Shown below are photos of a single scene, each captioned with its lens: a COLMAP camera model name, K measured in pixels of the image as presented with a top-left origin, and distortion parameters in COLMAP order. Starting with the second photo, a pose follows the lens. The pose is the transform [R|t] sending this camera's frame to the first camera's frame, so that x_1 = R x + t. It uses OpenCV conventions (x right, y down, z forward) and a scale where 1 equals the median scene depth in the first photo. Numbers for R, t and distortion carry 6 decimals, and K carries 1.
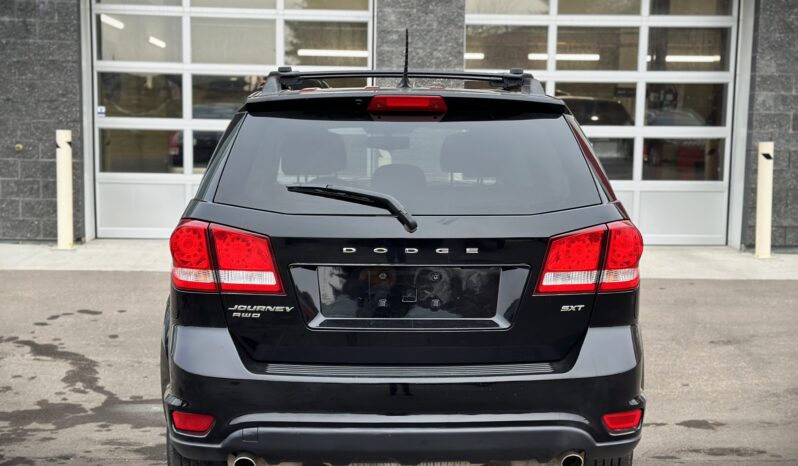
lens RADIAL K [[1098.6, 0, 399.0], [0, 1098.6, 233.0], [0, 0, 1]] dist [0.185365, -0.284622]
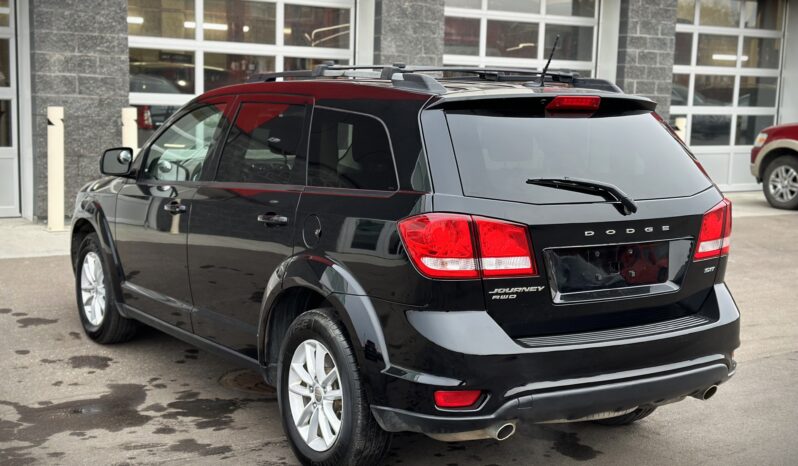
lens RADIAL K [[1098.6, 0, 399.0], [0, 1098.6, 233.0], [0, 0, 1]] dist [0.185365, -0.284622]
pose [[0.850233, -0.056135, 0.523404, -0.283693], [0.035297, 0.998140, 0.049712, -0.017075], [-0.525221, -0.023792, 0.850633, 0.041294]]
